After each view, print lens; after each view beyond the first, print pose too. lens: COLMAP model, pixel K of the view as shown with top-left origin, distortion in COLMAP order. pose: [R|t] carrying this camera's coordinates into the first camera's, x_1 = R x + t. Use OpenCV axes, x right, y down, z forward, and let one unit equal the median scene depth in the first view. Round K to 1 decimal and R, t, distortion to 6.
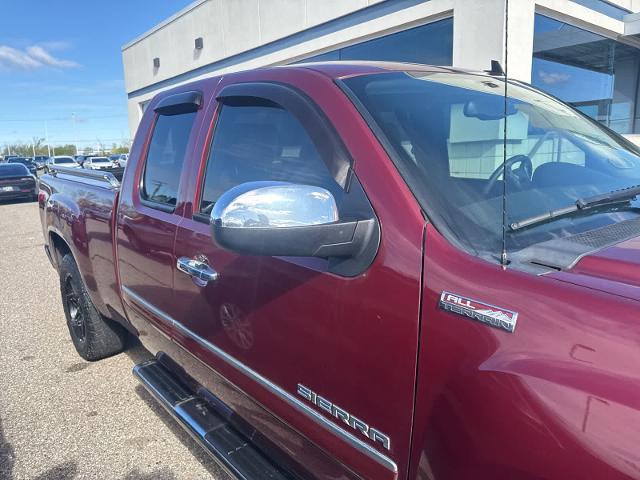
lens RADIAL K [[455.4, 0, 312.4], [0, 455.4, 236.8], [0, 0, 1]] dist [0.005809, -0.005258]
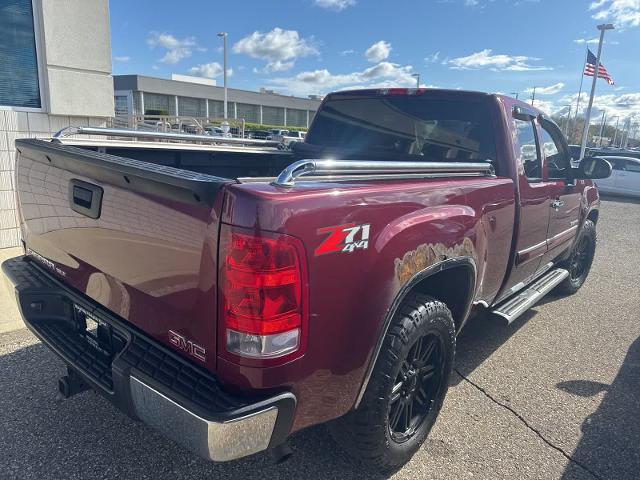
lens RADIAL K [[454.7, 0, 319.3], [0, 454.7, 245.4], [0, 0, 1]] dist [0.012279, -0.001497]
pose [[-0.181464, -0.211028, 0.960488, -1.060453], [0.105444, 0.966898, 0.232358, -0.183502], [-0.977728, 0.143442, -0.153206, 1.219342]]
